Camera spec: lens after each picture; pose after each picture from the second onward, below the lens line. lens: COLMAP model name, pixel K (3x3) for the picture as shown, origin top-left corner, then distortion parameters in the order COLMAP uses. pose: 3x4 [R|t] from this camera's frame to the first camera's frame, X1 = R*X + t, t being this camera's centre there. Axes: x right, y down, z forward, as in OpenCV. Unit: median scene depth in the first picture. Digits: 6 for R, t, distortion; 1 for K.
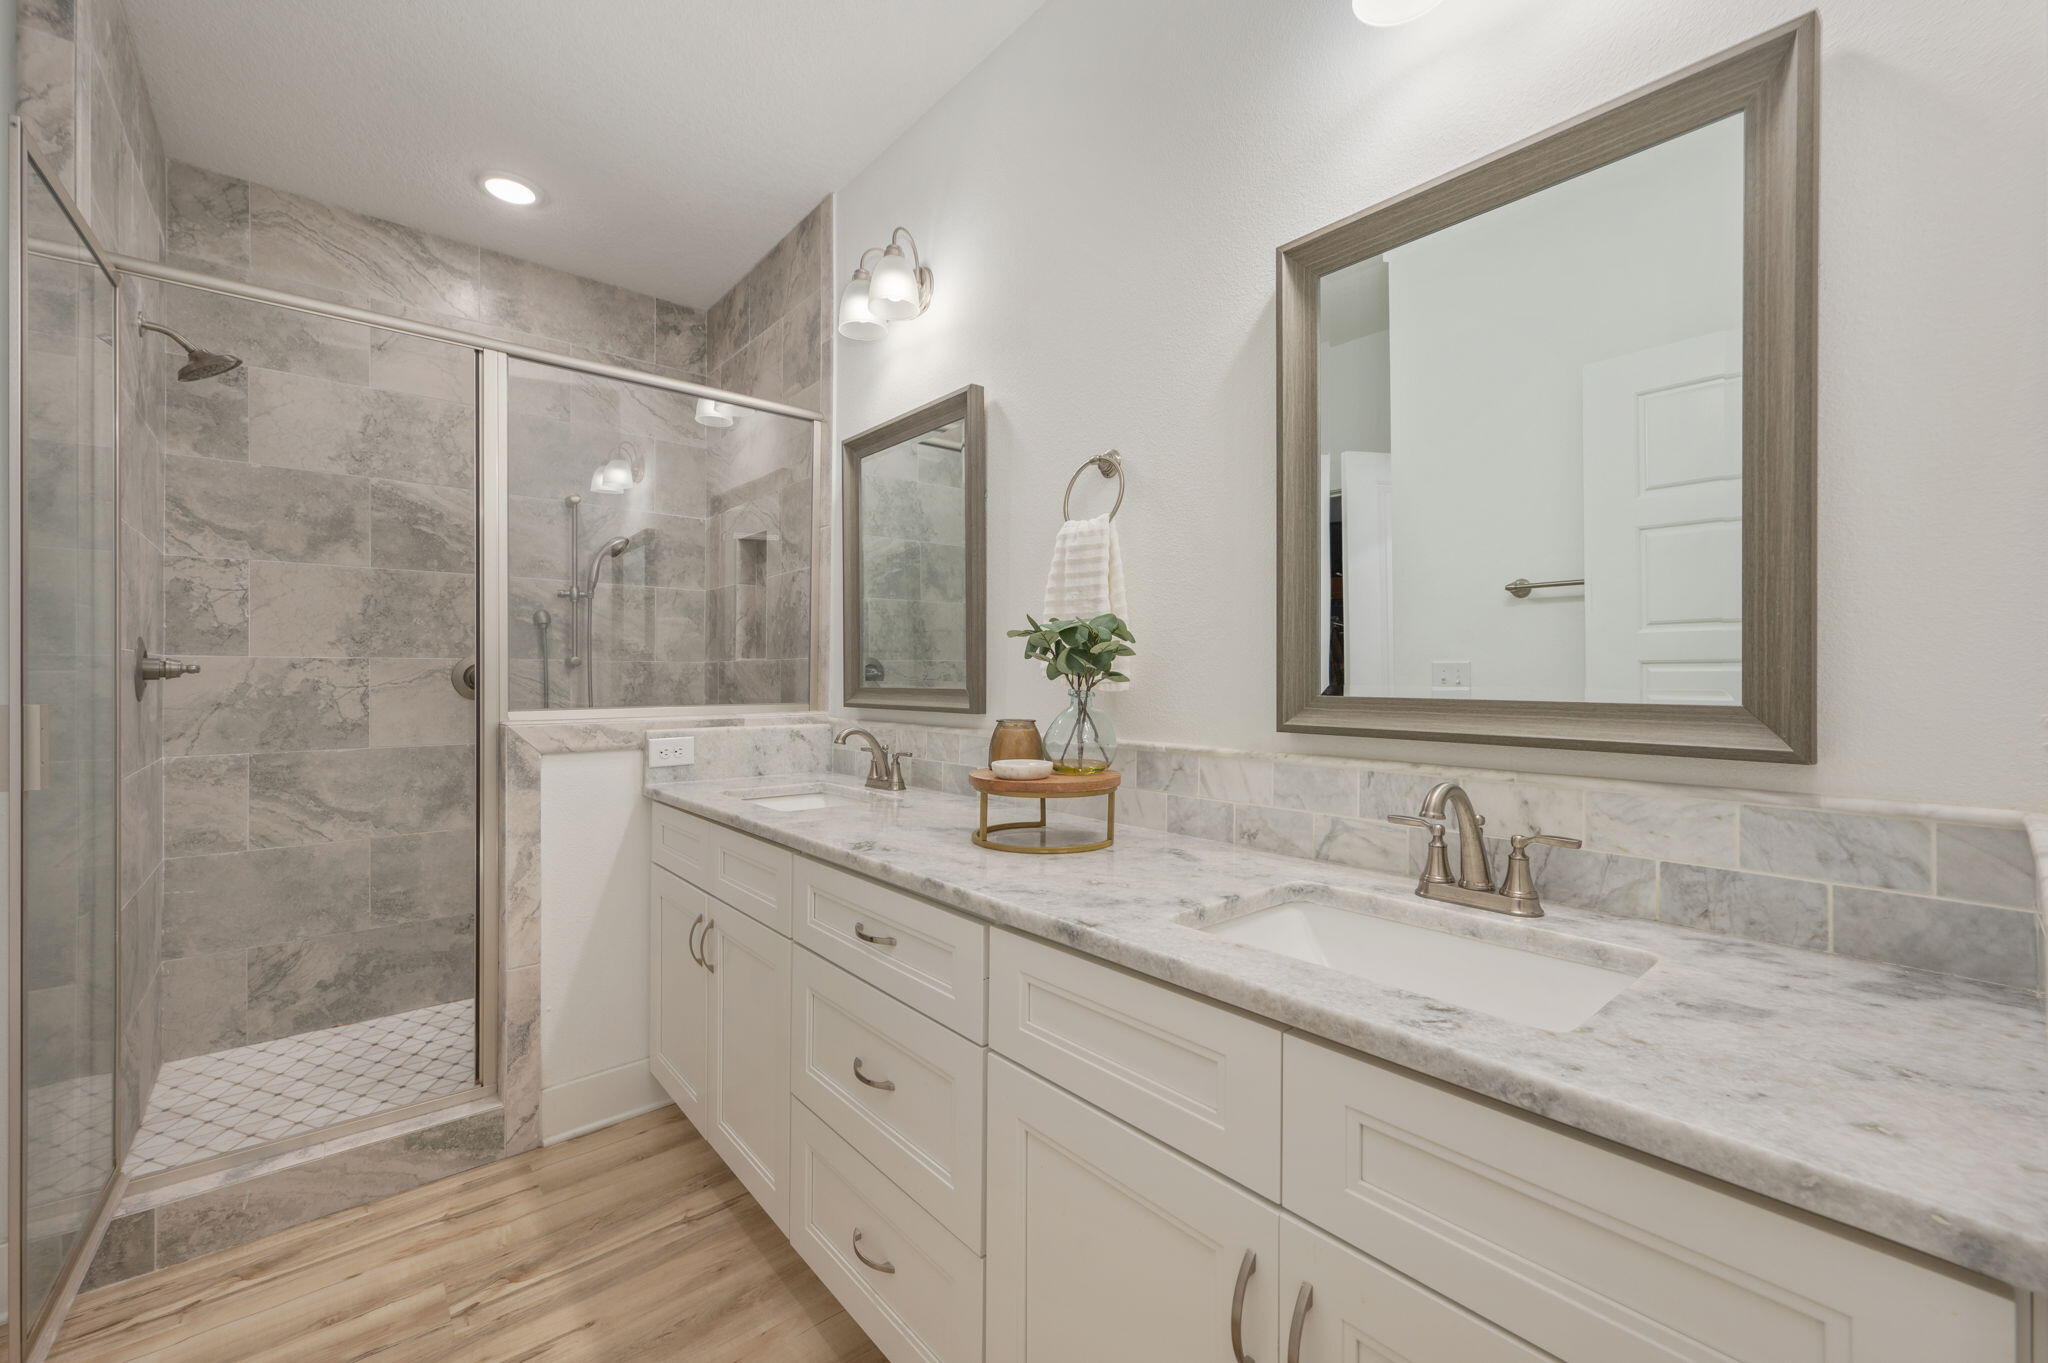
lens RADIAL K [[817.9, 0, 1024.0], [0, 817.9, 681.5], [0, 0, 1]] dist [0.000238, 0.000020]
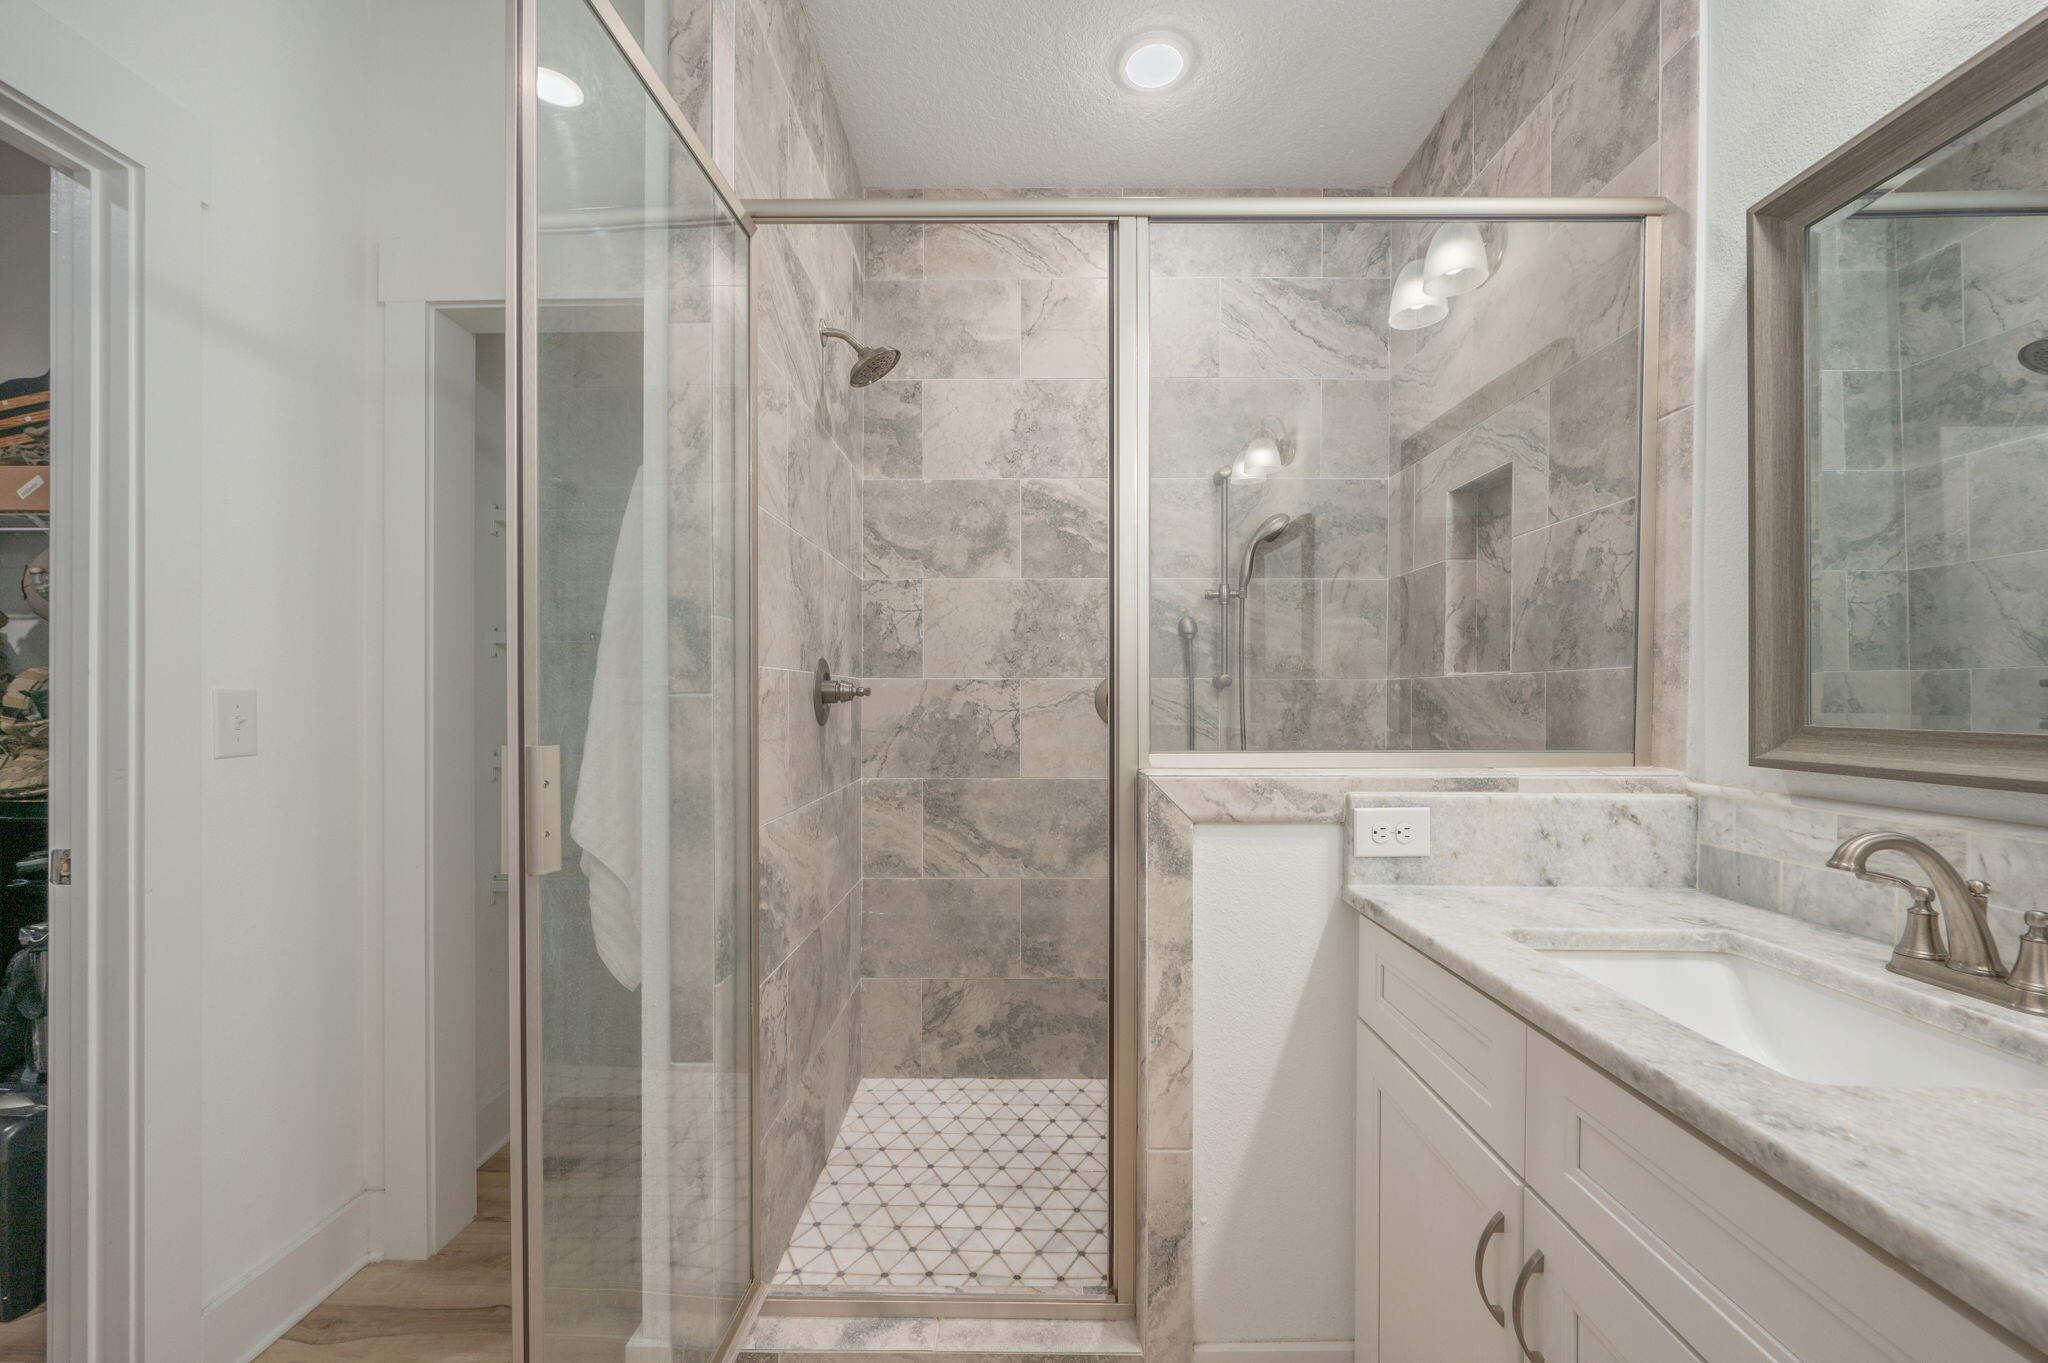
lens RADIAL K [[817.9, 0, 1024.0], [0, 817.9, 681.5], [0, 0, 1]] dist [0.000238, 0.000020]
pose [[0.751700, -0.011972, -0.659397, -0.205802], [-0.004565, 0.999717, -0.023355, -0.004751], [0.659489, 0.020566, 0.751432, 0.331507]]
